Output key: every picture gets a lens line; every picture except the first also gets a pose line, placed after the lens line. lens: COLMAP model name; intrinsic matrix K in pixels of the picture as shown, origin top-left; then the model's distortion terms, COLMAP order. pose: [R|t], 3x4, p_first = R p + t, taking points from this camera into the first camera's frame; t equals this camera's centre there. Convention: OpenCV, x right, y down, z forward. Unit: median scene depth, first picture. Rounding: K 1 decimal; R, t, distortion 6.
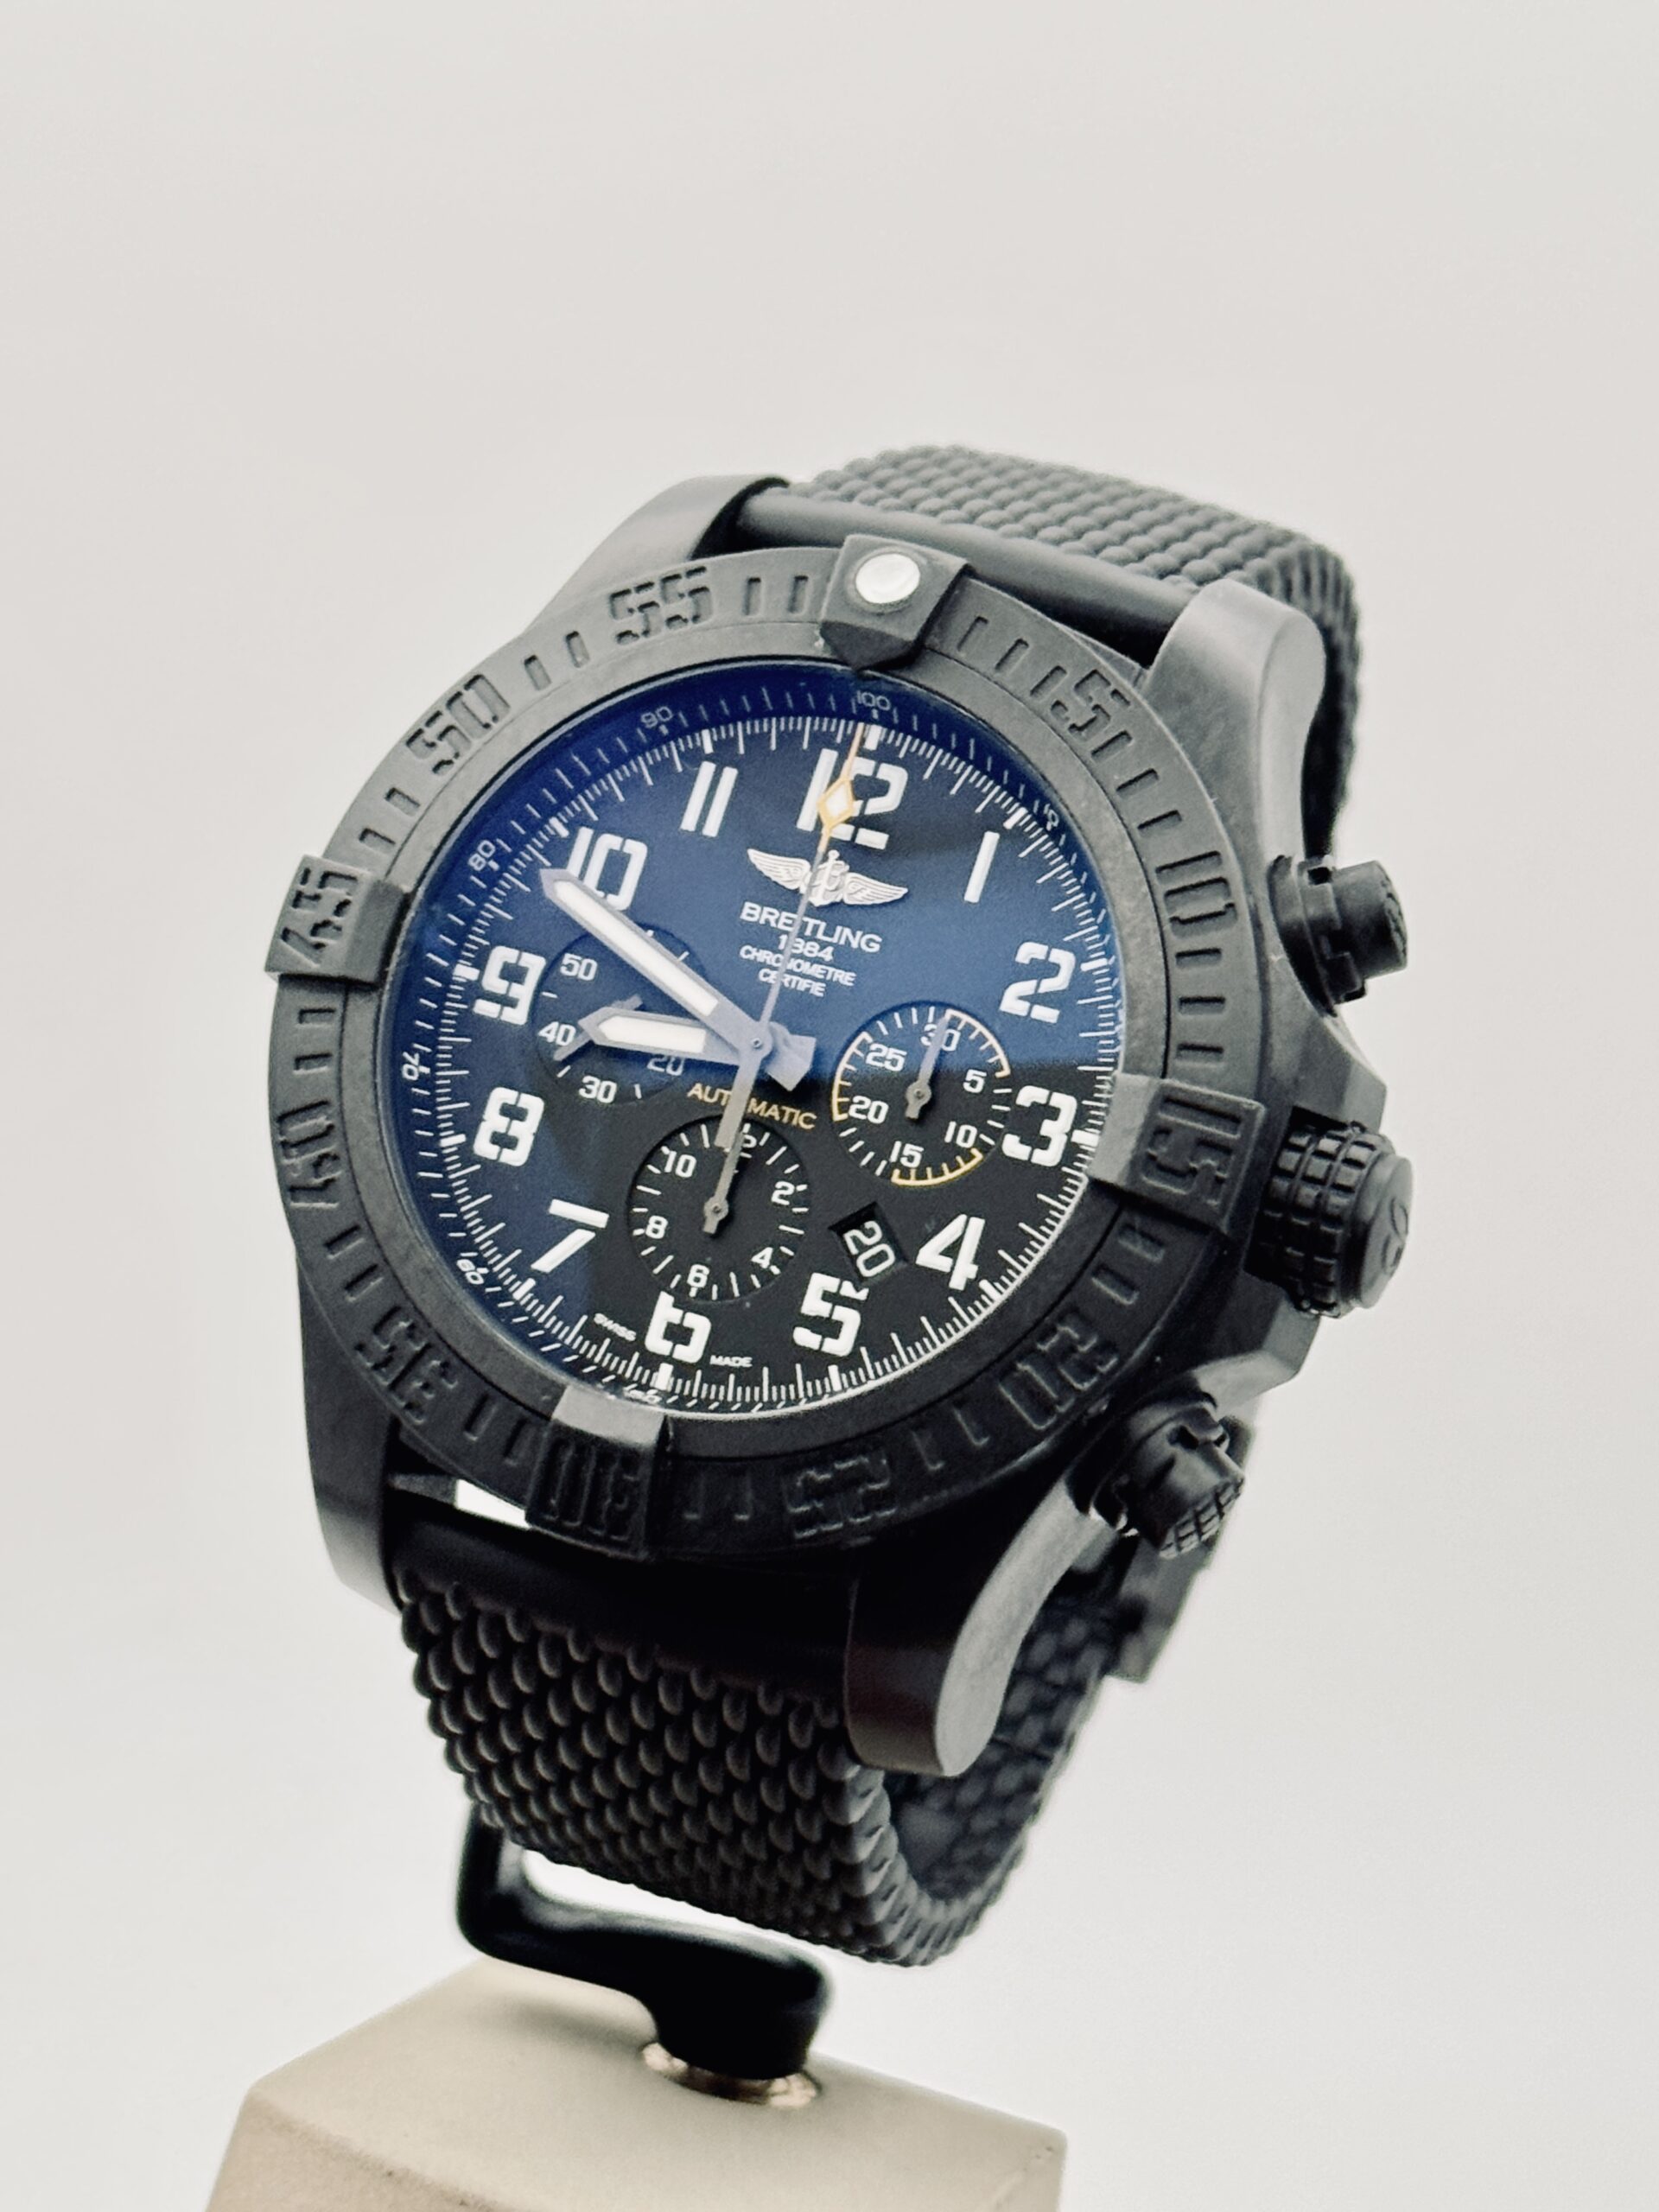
lens RADIAL K [[5490.8, 0, 829.5], [0, 5490.8, 1106.0], [0, 0, 1]] dist [-0.055908, -0.138550]
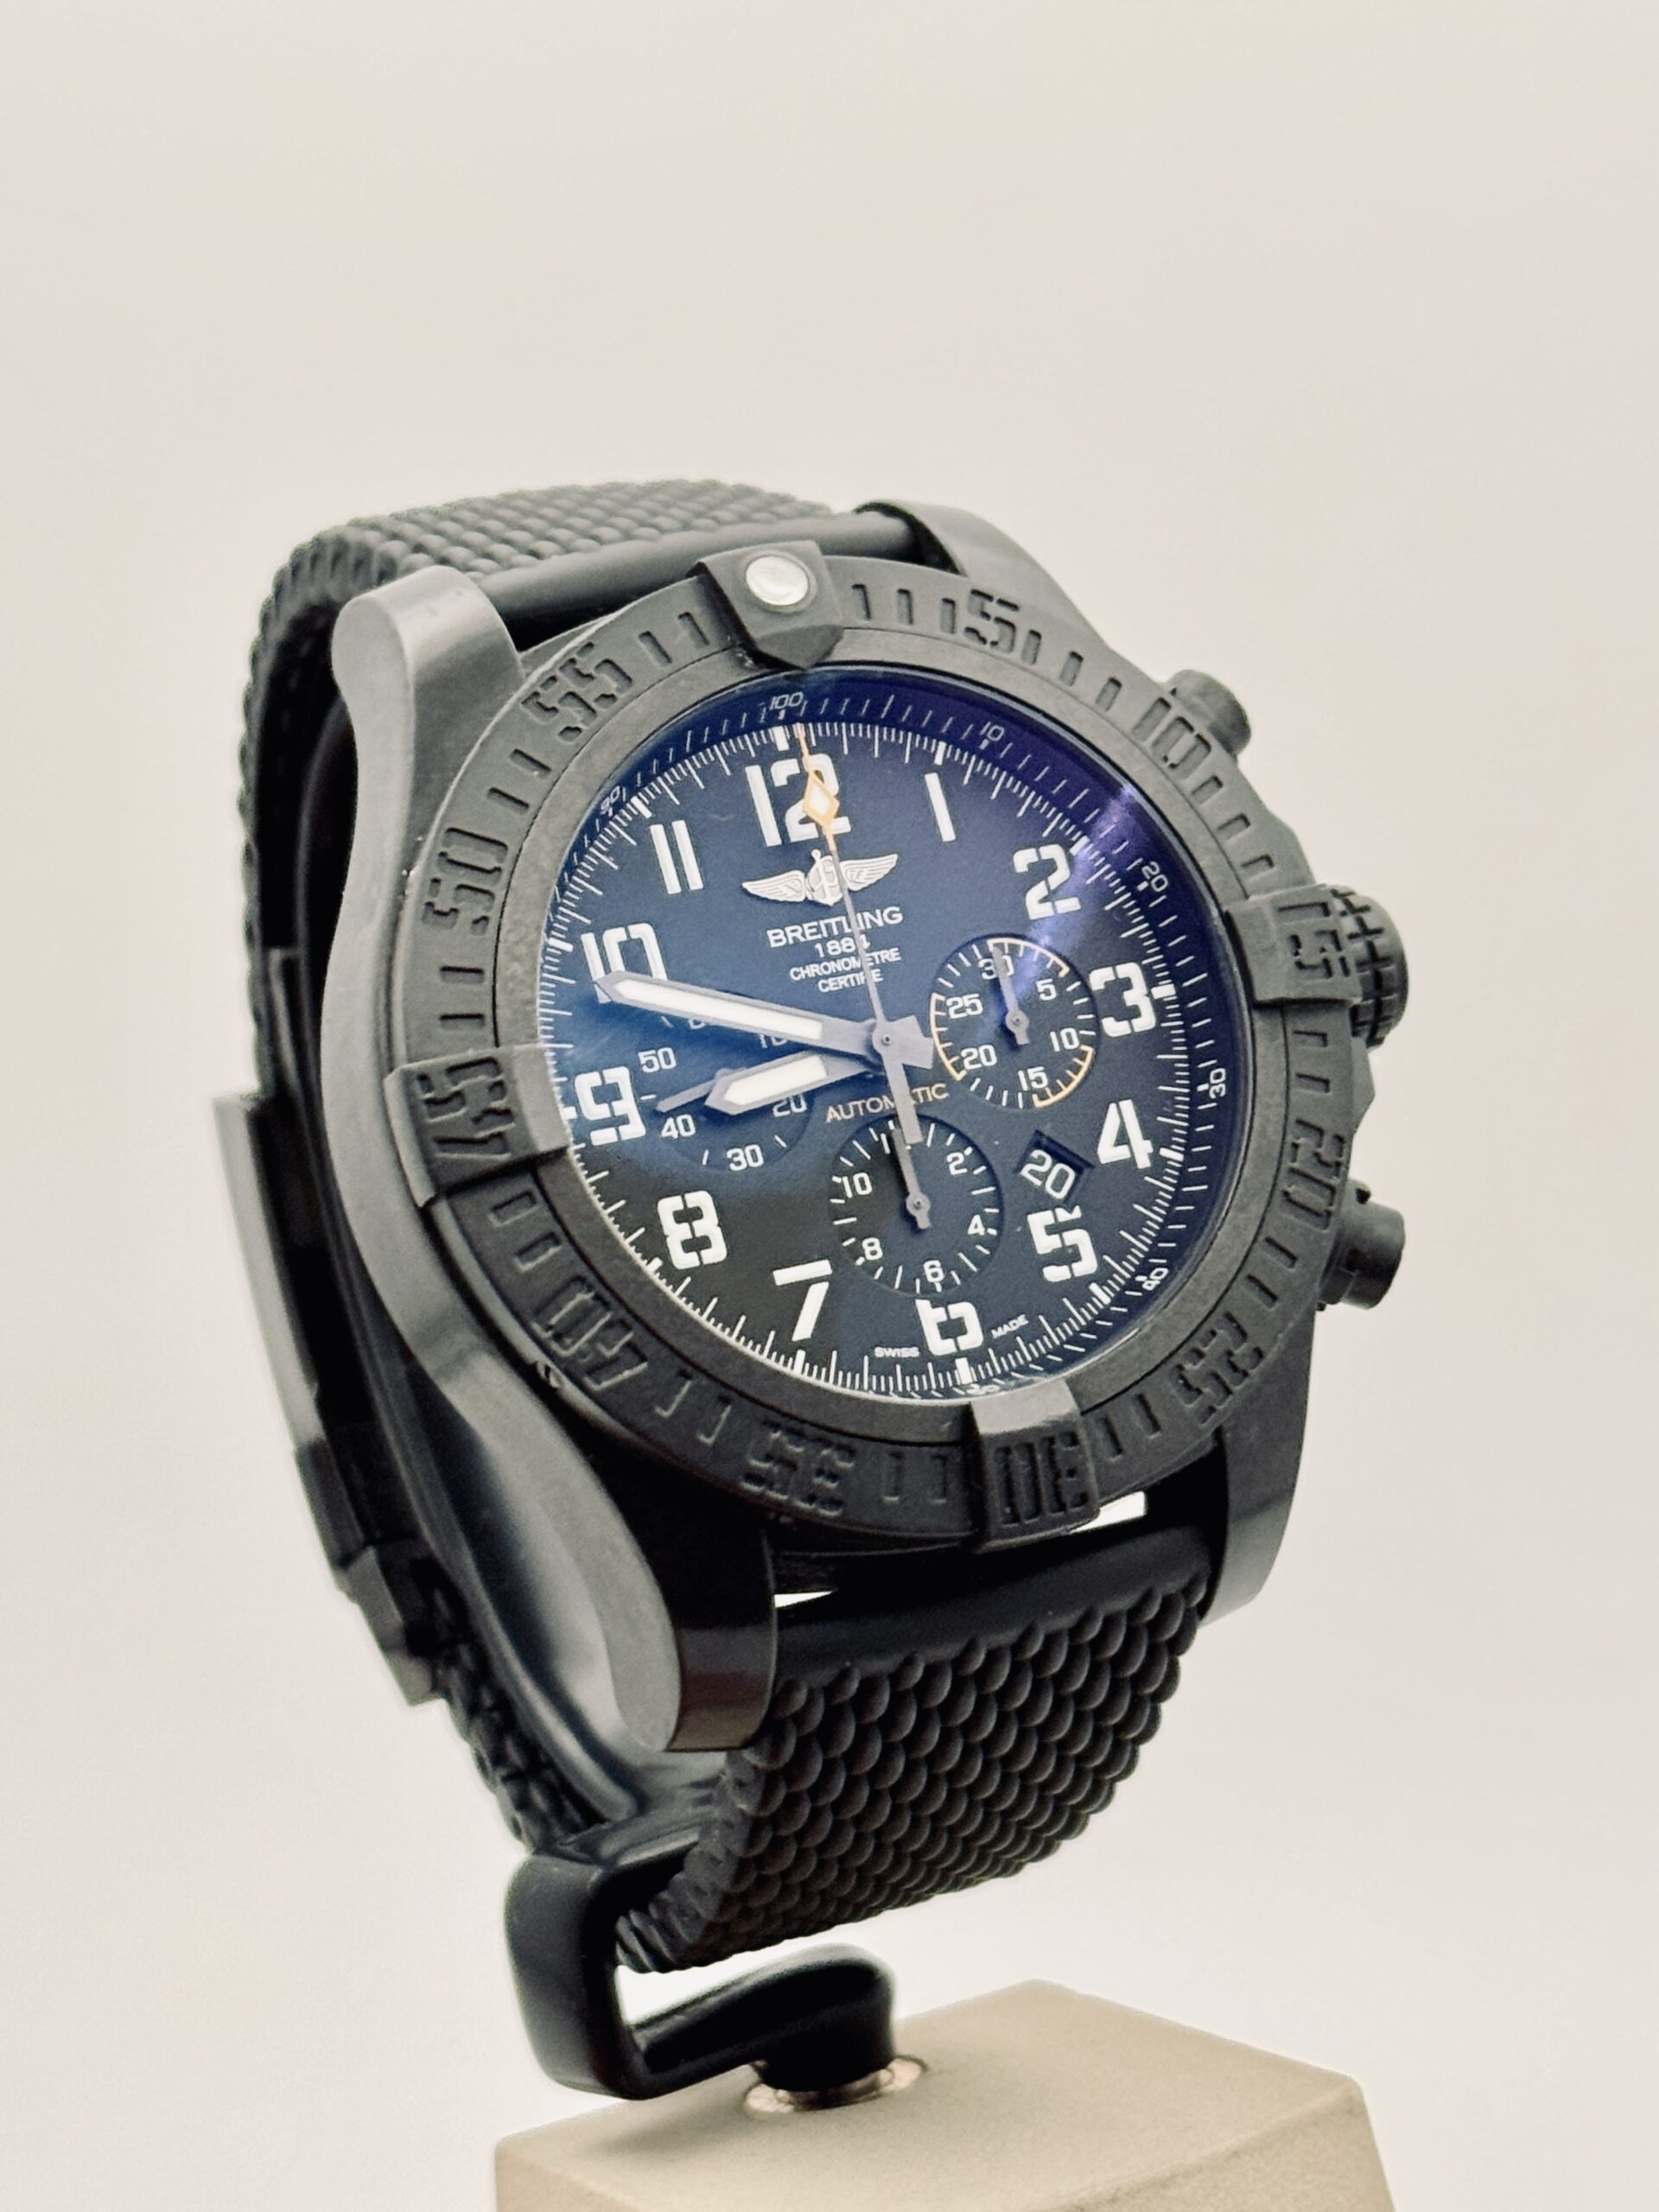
lens RADIAL K [[5490.8, 0, 829.5], [0, 5490.8, 1106.0], [0, 0, 1]] dist [-0.055908, -0.138550]
pose [[0.647426, -0.391411, 0.653940, -0.689279], [0.398005, 0.905387, 0.147873, -0.154777], [-0.649948, 0.164534, 0.741954, 0.253753]]
